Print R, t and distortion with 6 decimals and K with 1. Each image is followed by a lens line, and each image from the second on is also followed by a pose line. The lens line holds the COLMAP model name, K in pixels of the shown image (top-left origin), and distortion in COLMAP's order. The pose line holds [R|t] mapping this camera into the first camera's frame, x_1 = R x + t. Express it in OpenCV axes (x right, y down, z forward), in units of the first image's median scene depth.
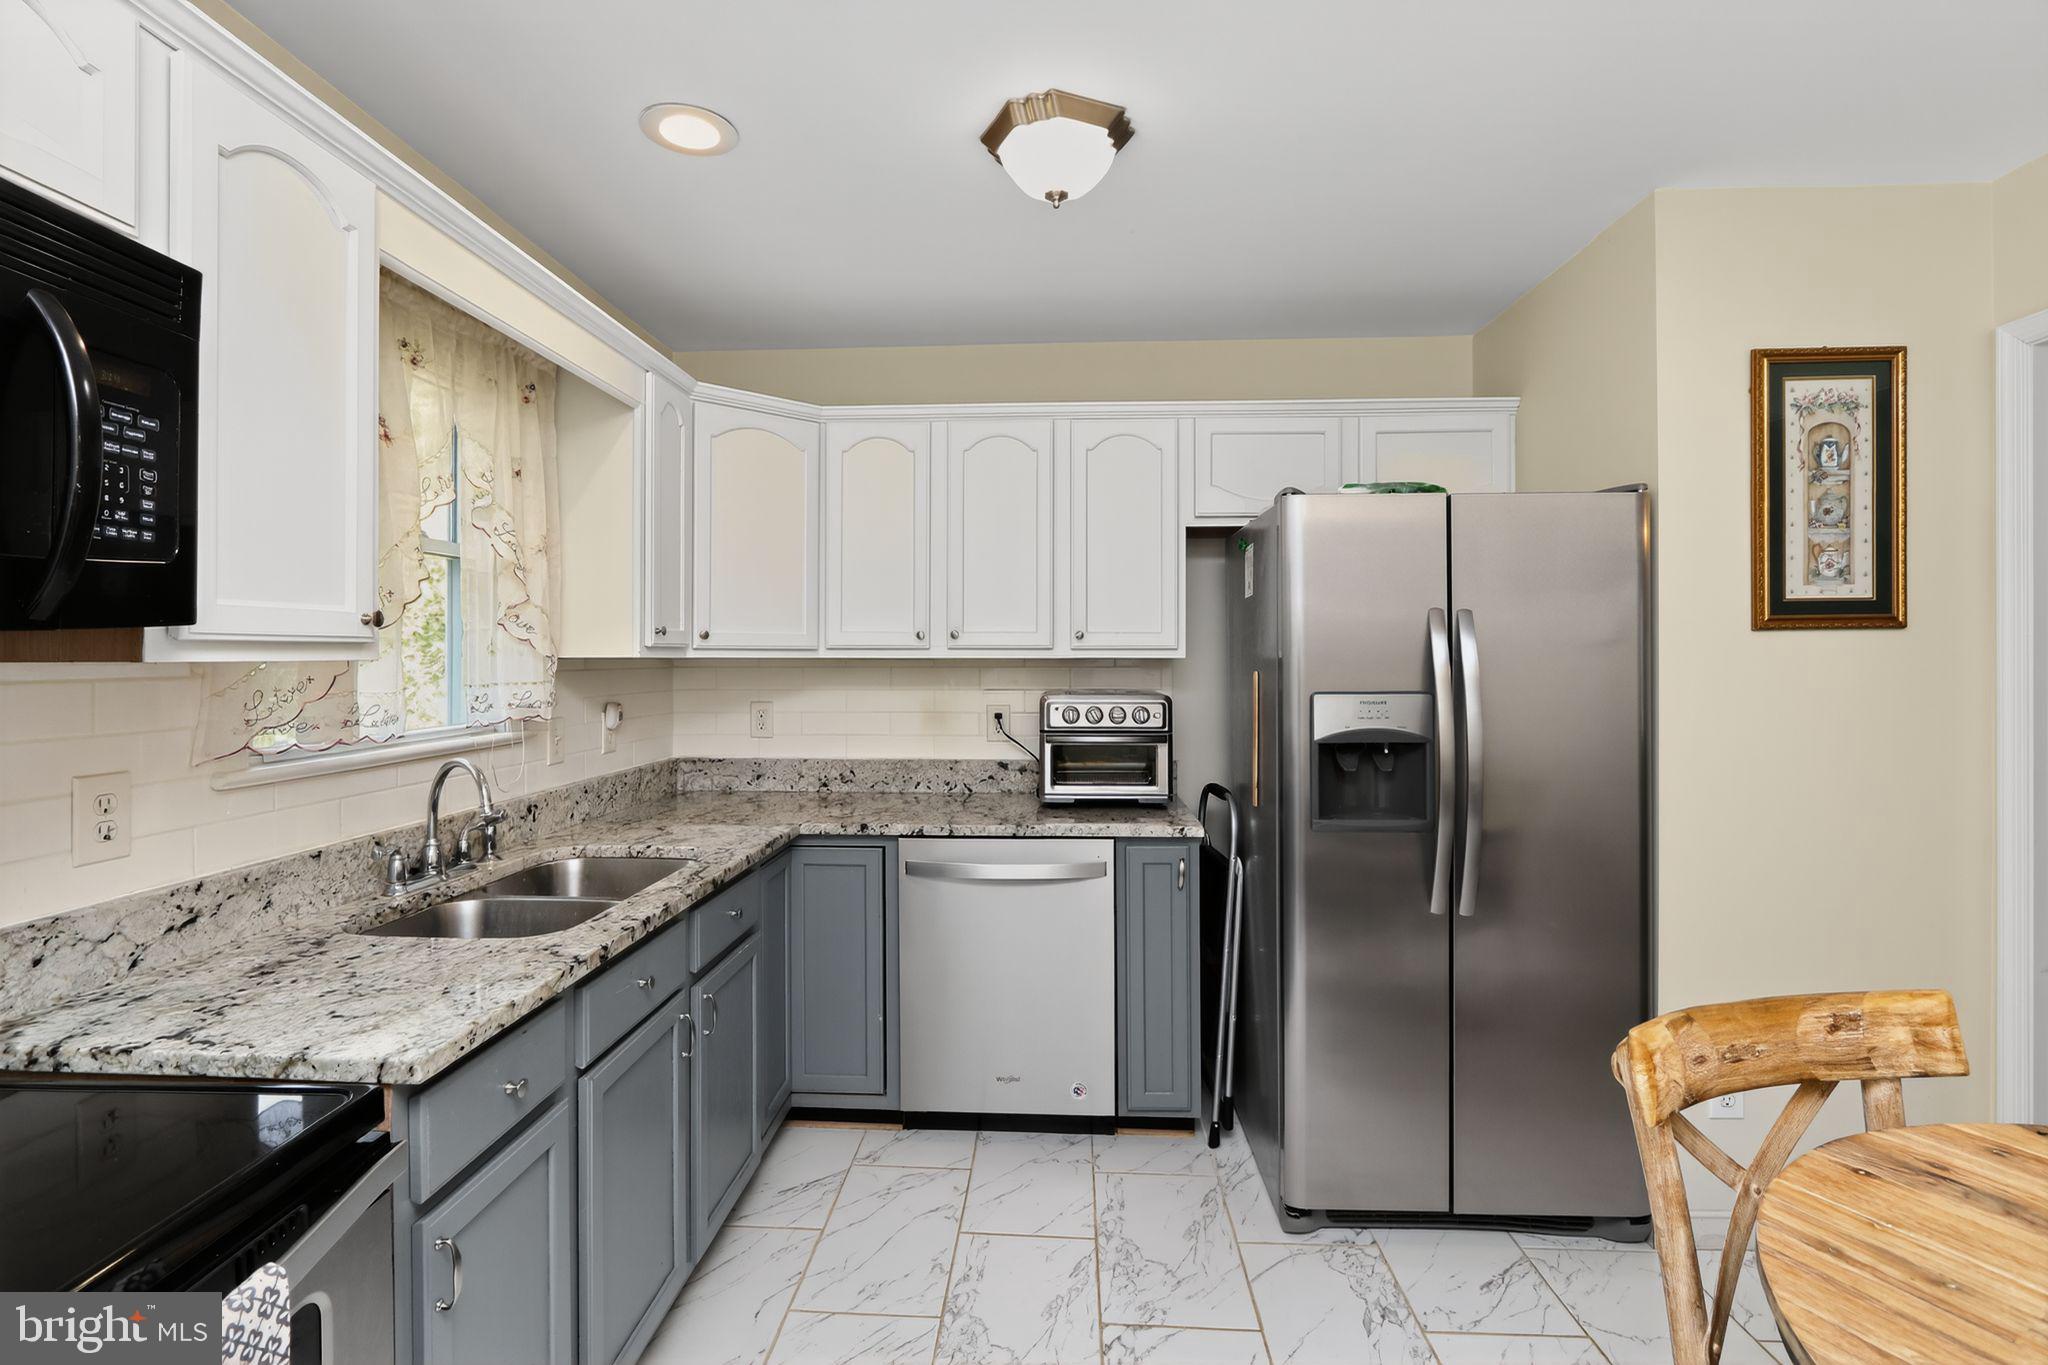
lens RADIAL K [[988.6, 0, 1024.0], [0, 988.6, 682.5], [0, 0, 1]] dist [-0.000049, -0.000008]
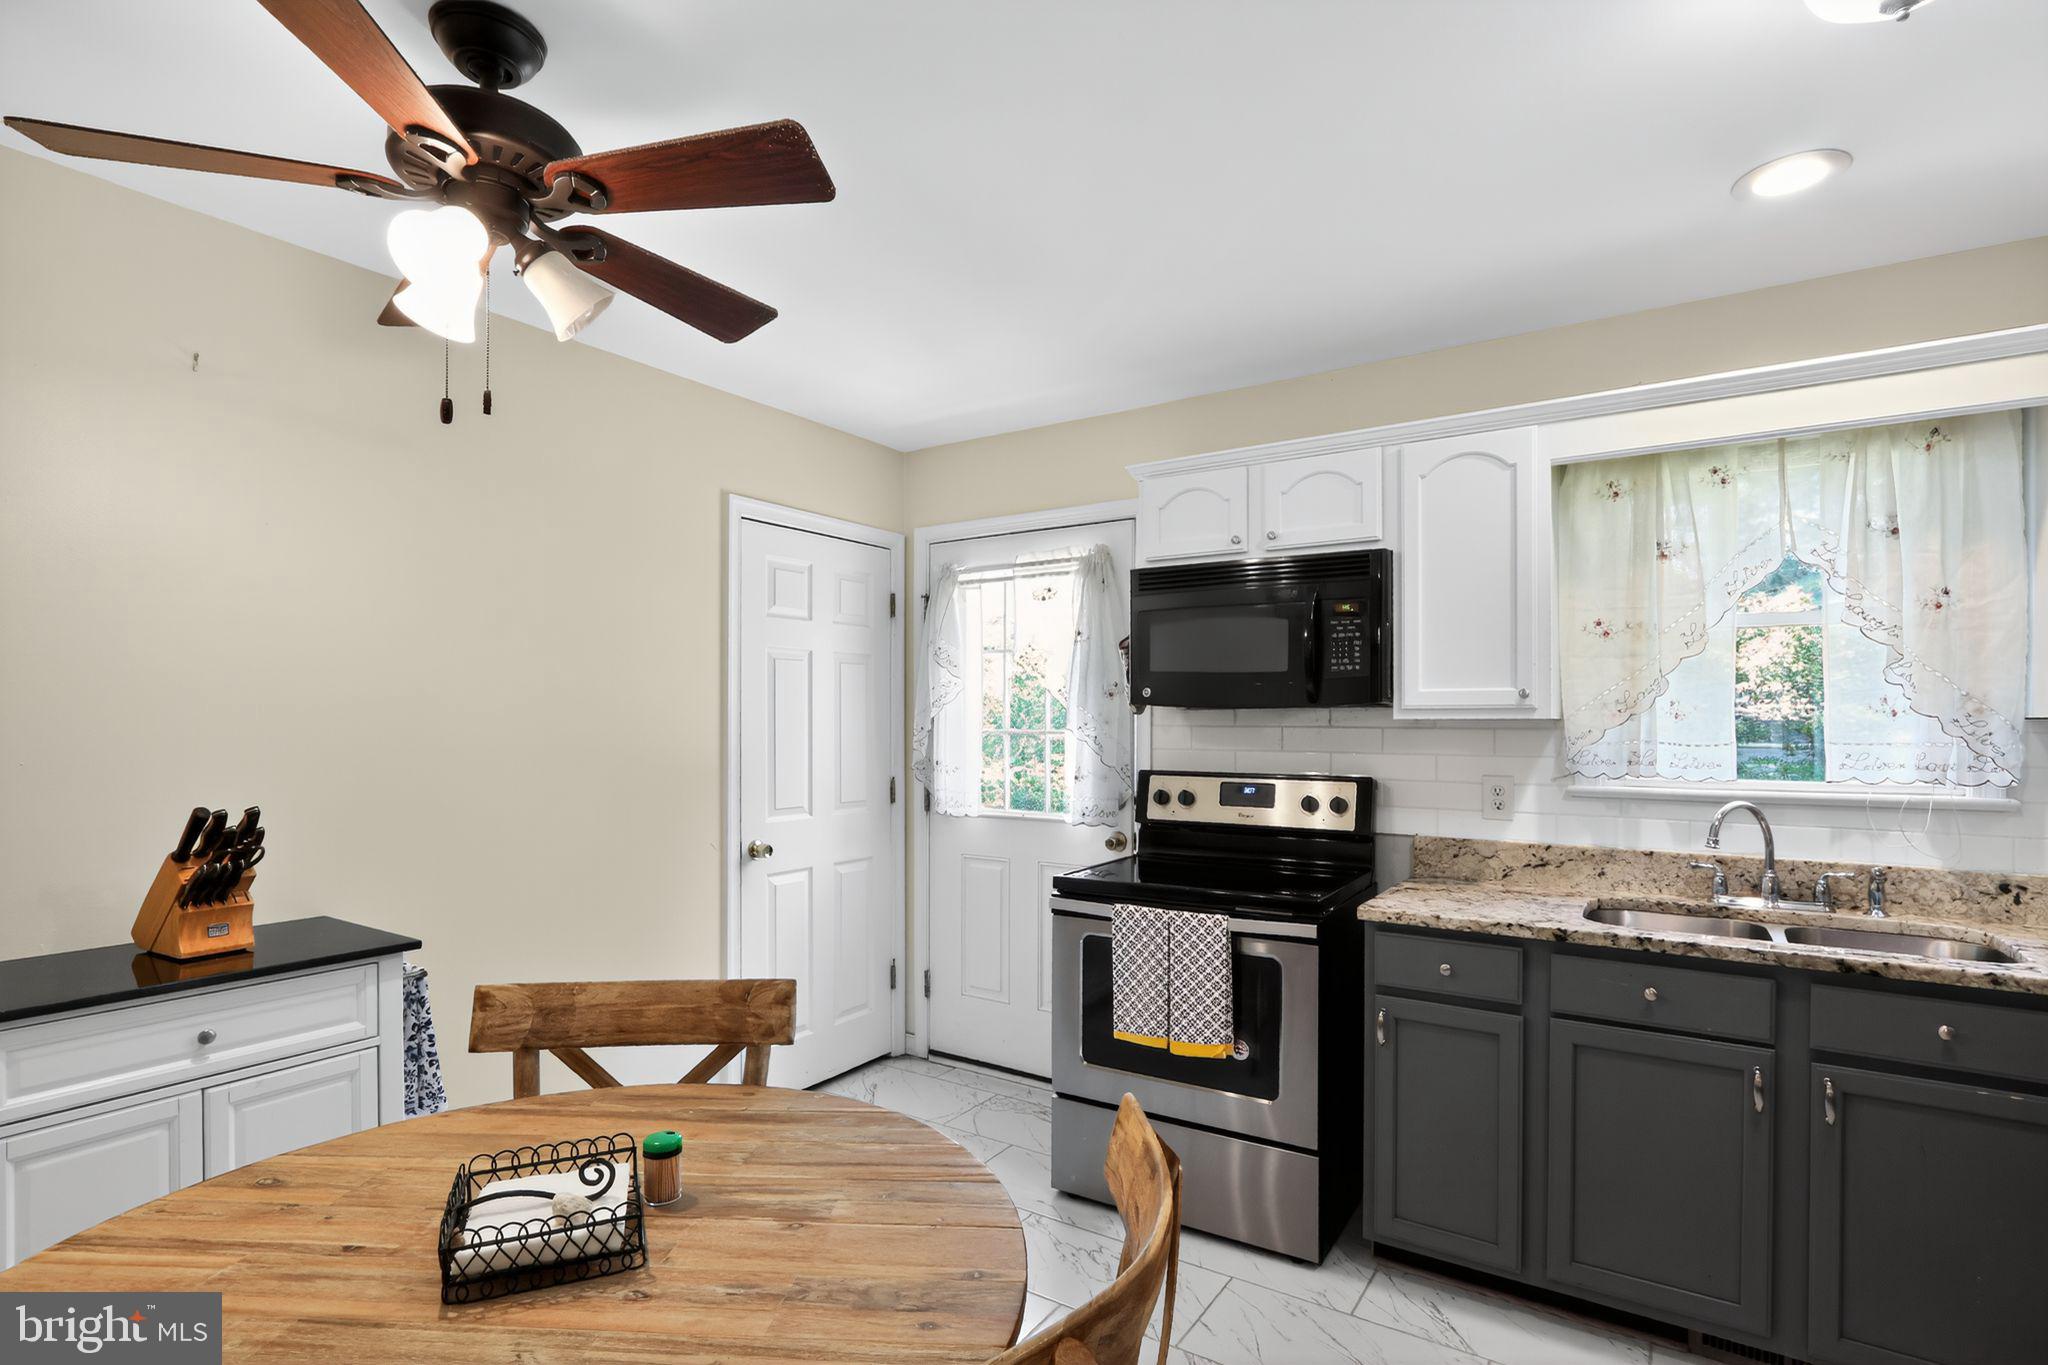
lens RADIAL K [[988.6, 0, 1024.0], [0, 988.6, 682.5], [0, 0, 1]] dist [-0.000049, -0.000008]
pose [[-0.517153, -0.004490, -0.855881, 1.059395], [-0.011977, 0.999926, 0.001992, -0.071041], [0.855809, 0.011281, -0.517169, 1.032939]]
